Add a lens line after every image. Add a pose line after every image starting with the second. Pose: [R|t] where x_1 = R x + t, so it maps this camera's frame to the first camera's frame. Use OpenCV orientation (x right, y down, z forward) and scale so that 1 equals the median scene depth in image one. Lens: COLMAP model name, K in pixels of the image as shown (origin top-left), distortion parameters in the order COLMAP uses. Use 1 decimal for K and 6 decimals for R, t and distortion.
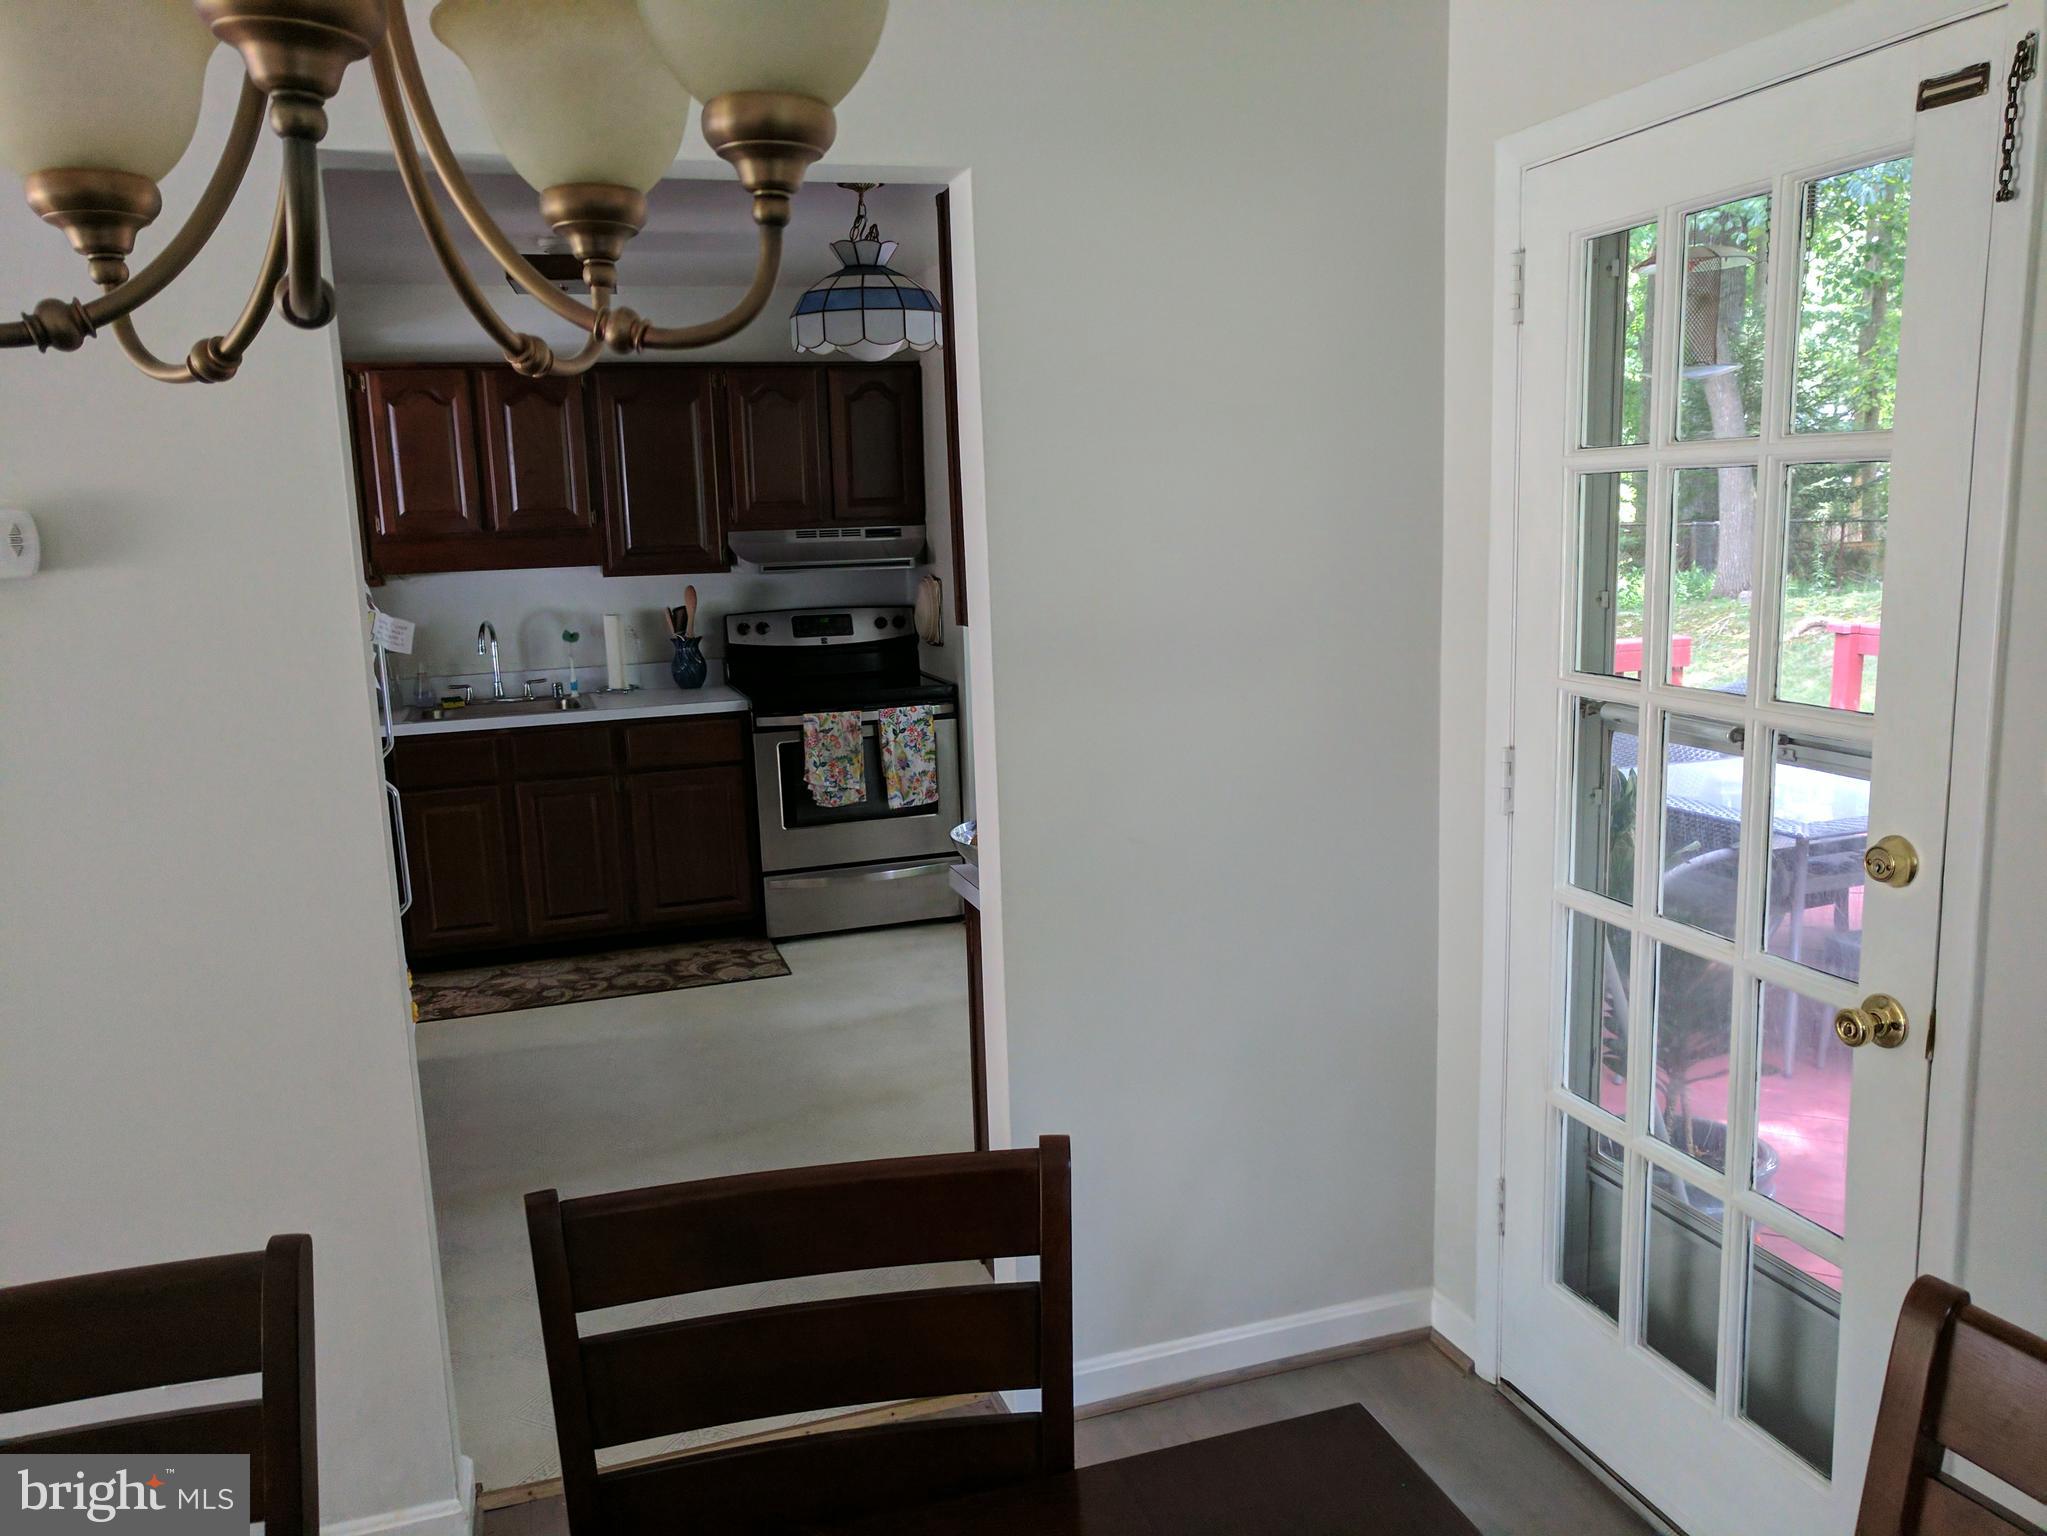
lens RADIAL K [[1543.9, 0, 1025.2], [0, 1543.9, 764.0], [0, 0, 1]] dist [0.024208, -0.008715]
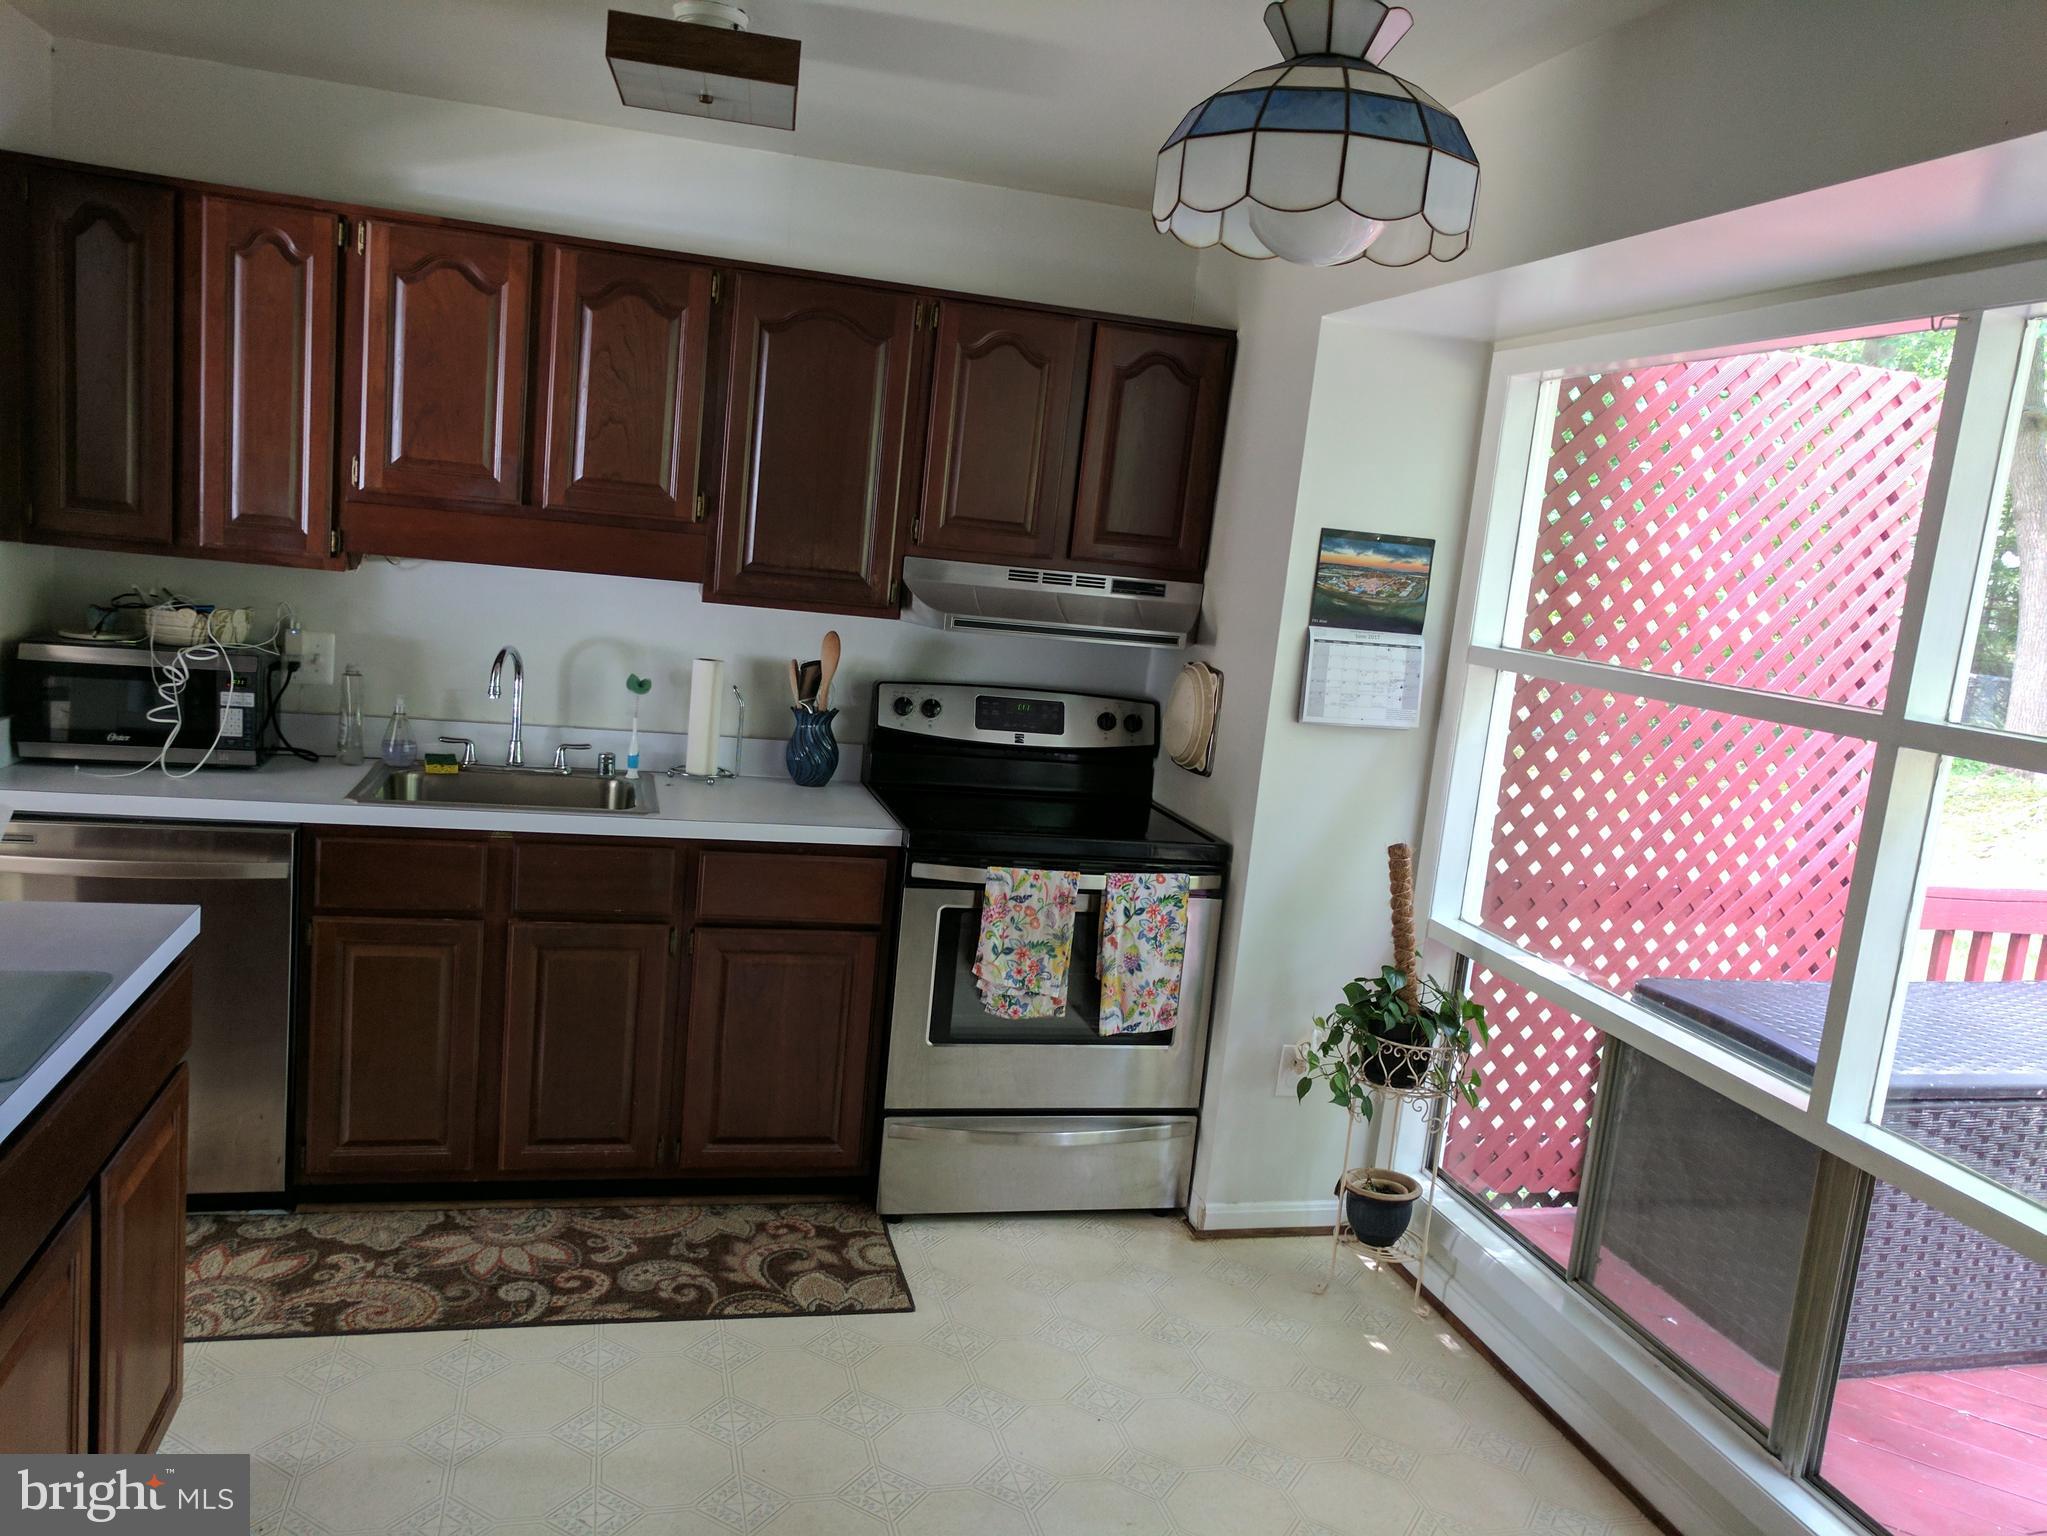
lens RADIAL K [[1543.9, 0, 1020.3], [0, 1543.9, 770.0], [0, 0, 1]] dist [0.024208, -0.008715]
pose [[0.988904, 0.140480, -0.048321, -0.105097], [-0.141236, 0.989896, -0.012584, -0.063608], [0.046065, 0.019269, 0.998753, 0.380613]]
